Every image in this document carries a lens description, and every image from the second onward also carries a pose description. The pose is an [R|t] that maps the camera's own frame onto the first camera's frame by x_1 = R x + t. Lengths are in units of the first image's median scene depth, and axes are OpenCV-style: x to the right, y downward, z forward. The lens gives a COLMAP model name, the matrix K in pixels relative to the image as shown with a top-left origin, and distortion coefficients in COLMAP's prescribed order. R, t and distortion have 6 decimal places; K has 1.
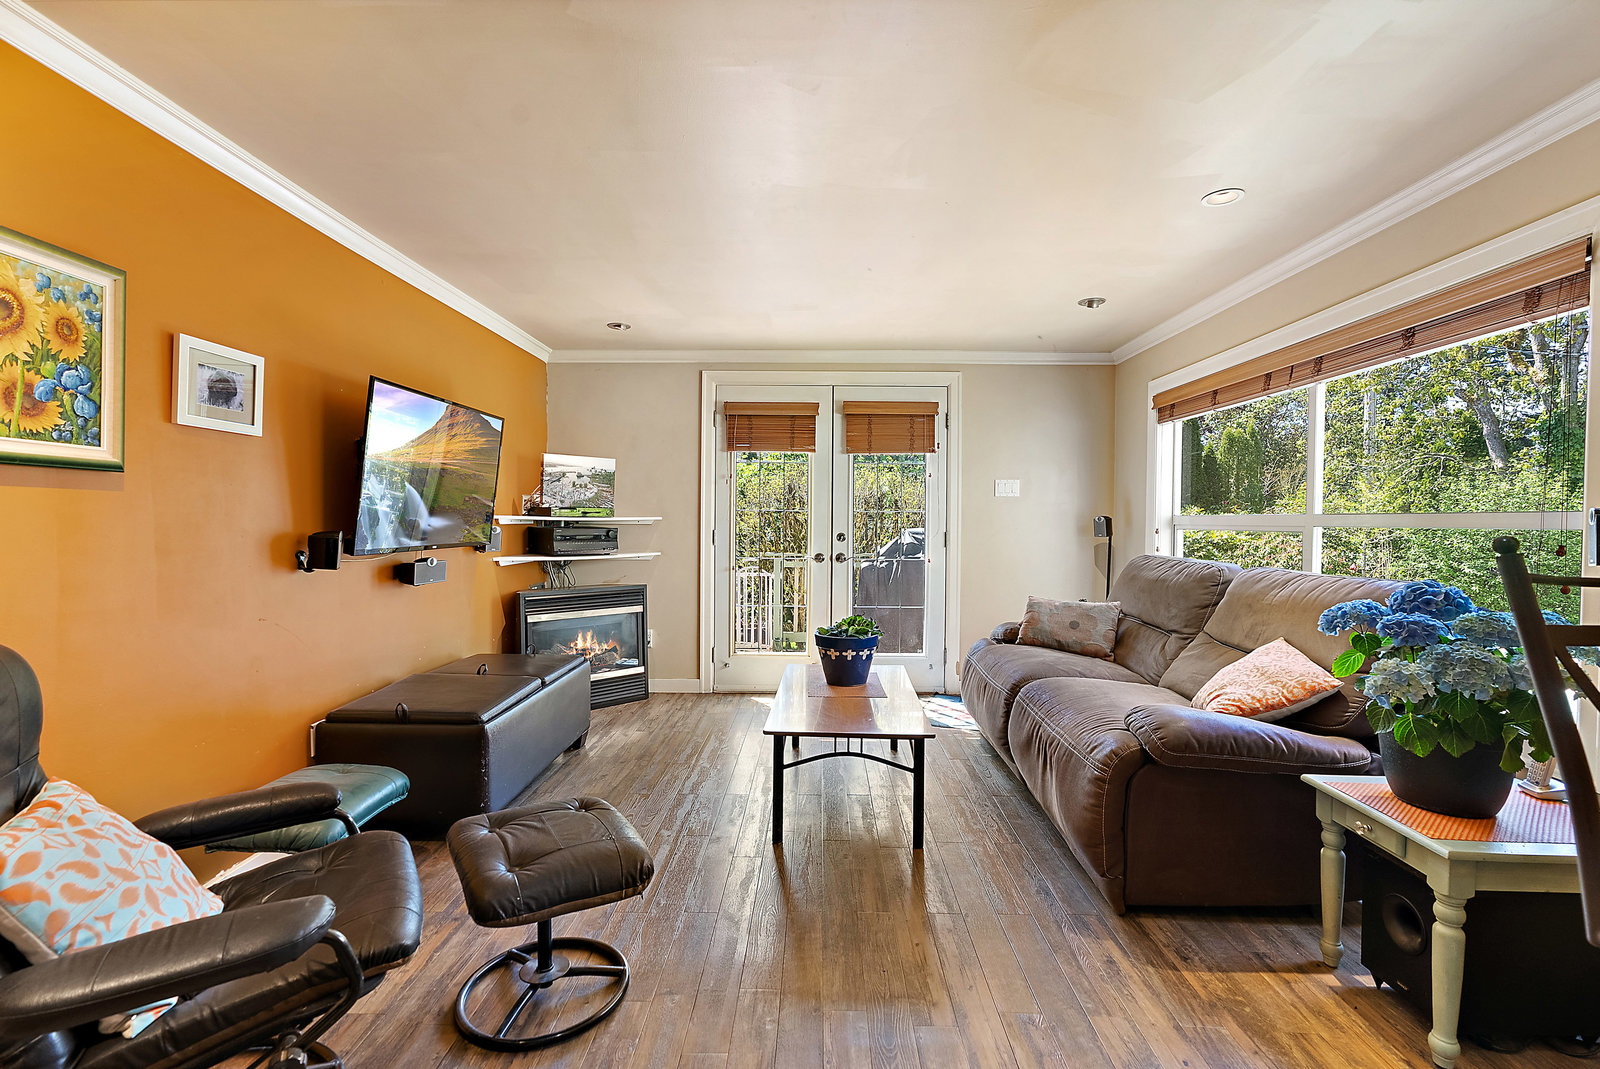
lens RADIAL K [[728.8, 0, 799.1], [0, 728.8, 526.1], [0, 0, 1]] dist [-0.008989, 0.000604]
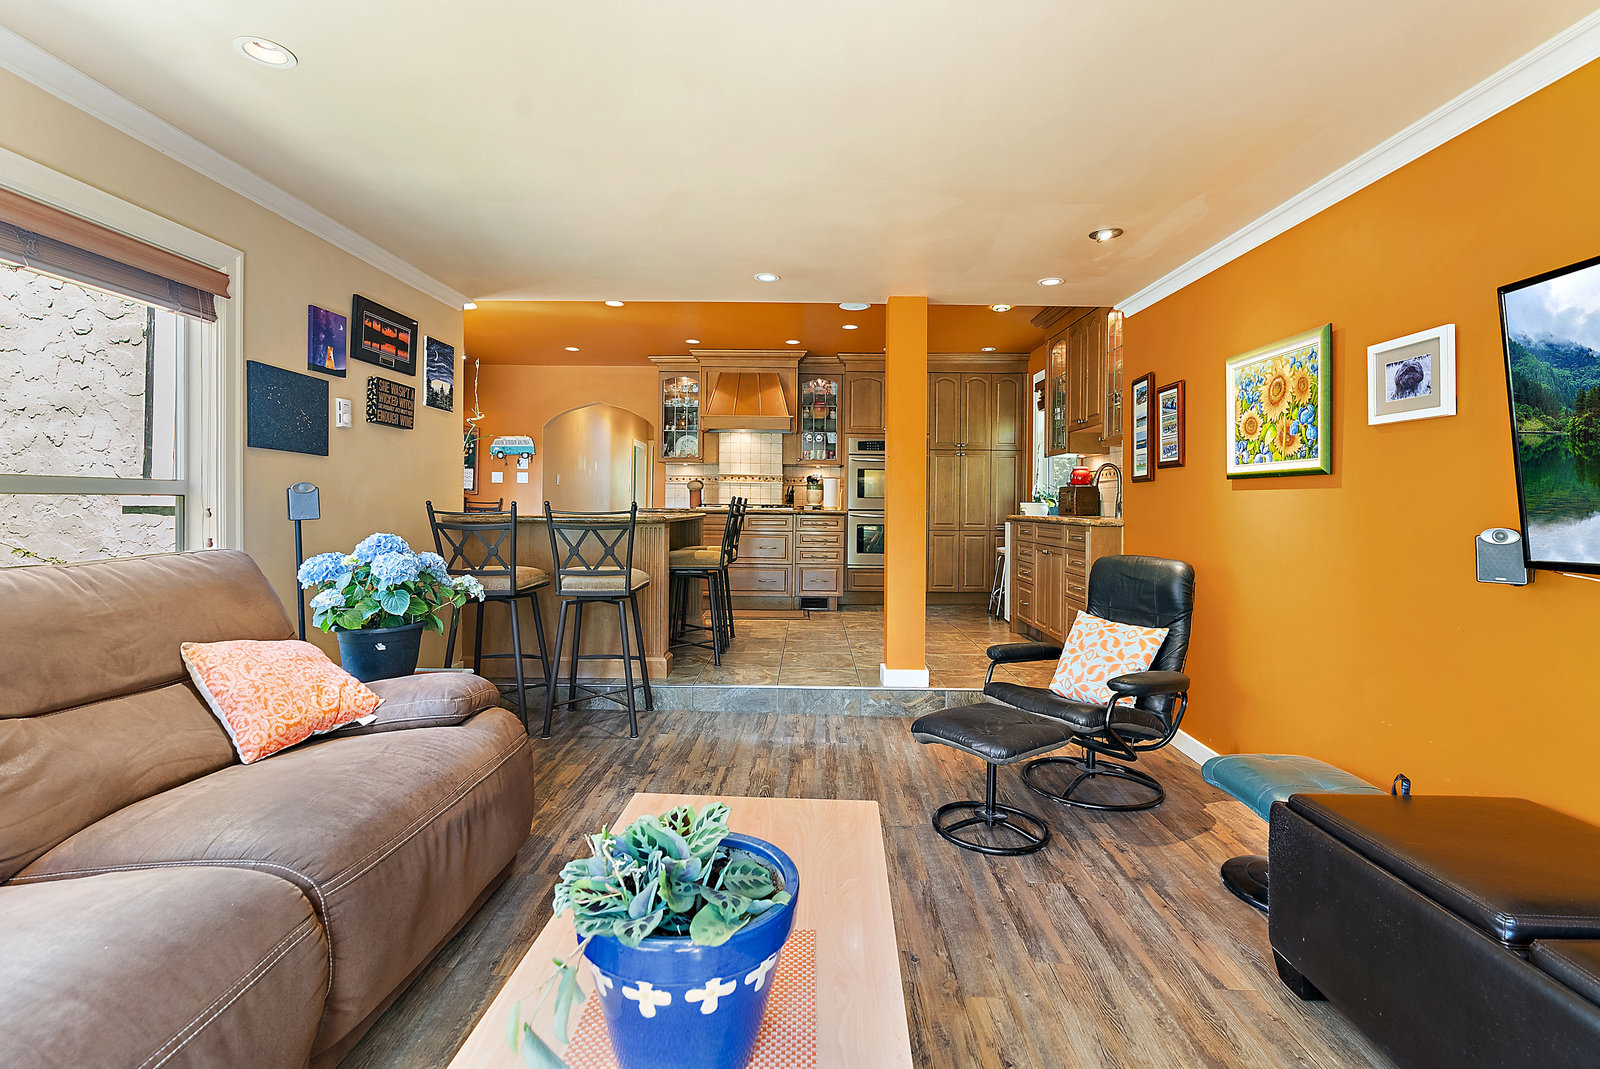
lens RADIAL K [[728.8, 0, 801.7], [0, 728.8, 499.7], [0, 0, 1]] dist [-0.008989, 0.000604]
pose [[-0.999807, -0.019636, -0.000880, 0.040311], [-0.019639, 0.999802, 0.003196, -0.013728], [0.000817, 0.003213, -0.999995, 2.545654]]
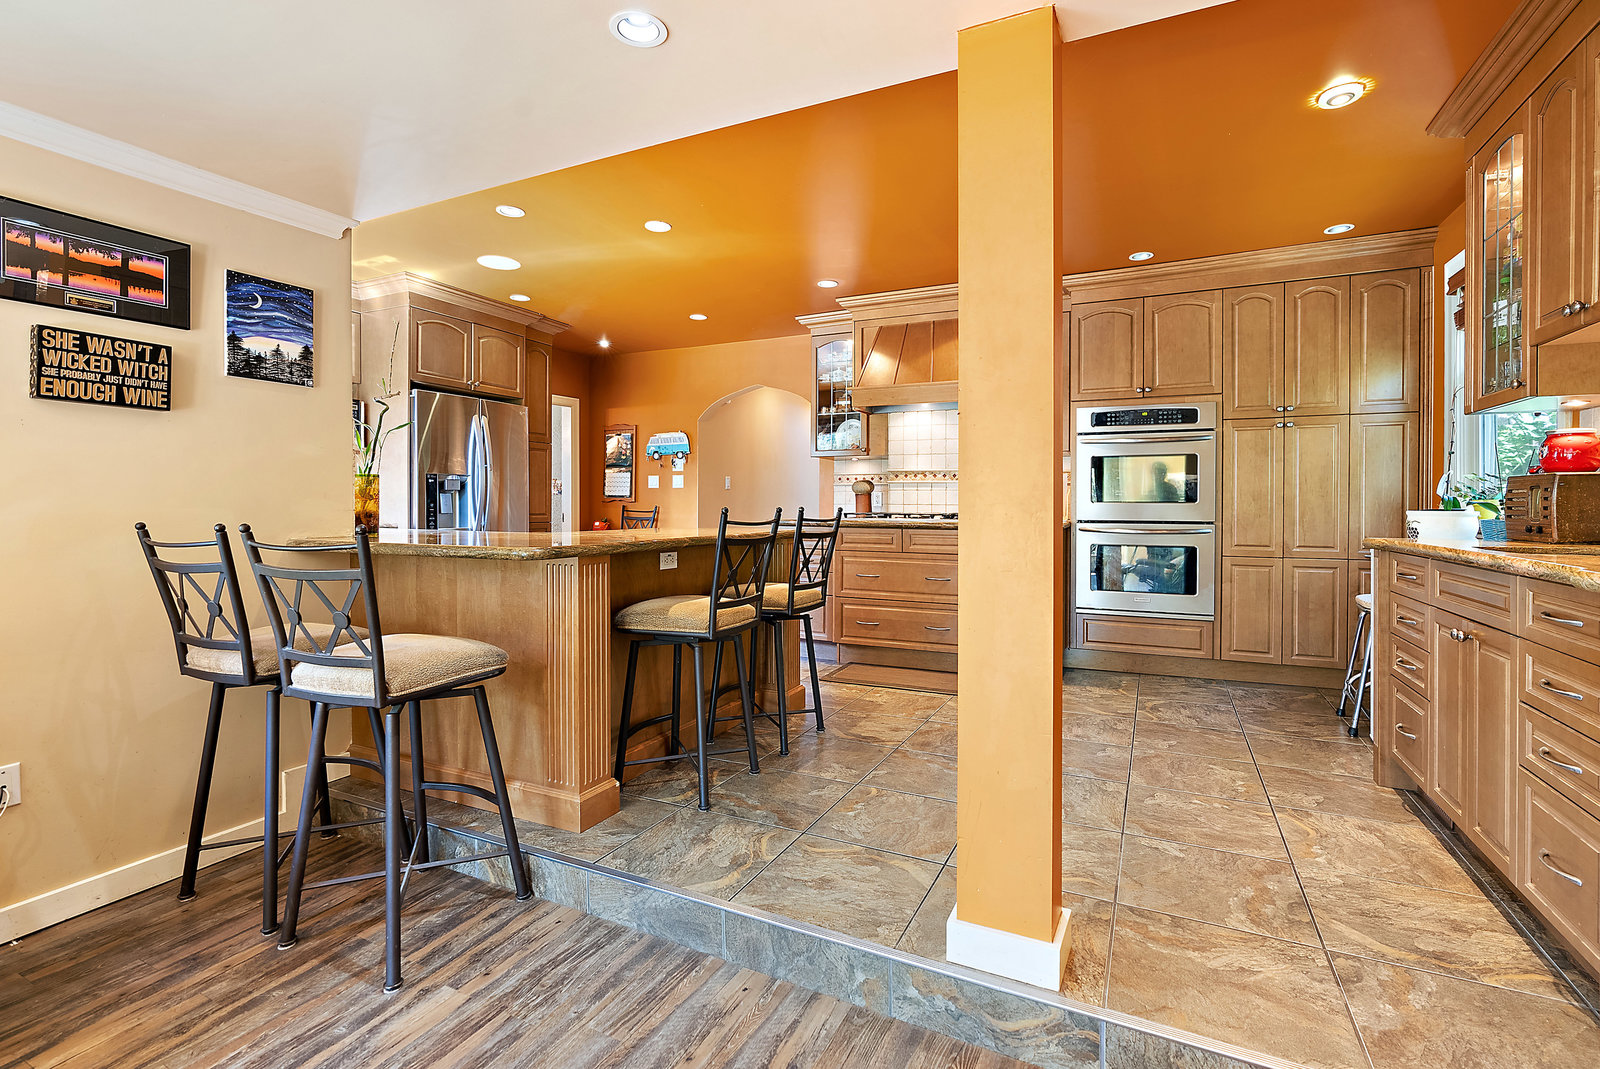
lens RADIAL K [[728.8, 0, 800.6], [0, 728.8, 509.8], [0, 0, 1]] dist [-0.008989, 0.000604]
pose [[-0.903542, -0.015147, 0.428232, -0.356193], [-0.006667, 0.999751, 0.021296, -0.034012], [-0.428448, 0.016387, -0.903418, 1.476235]]
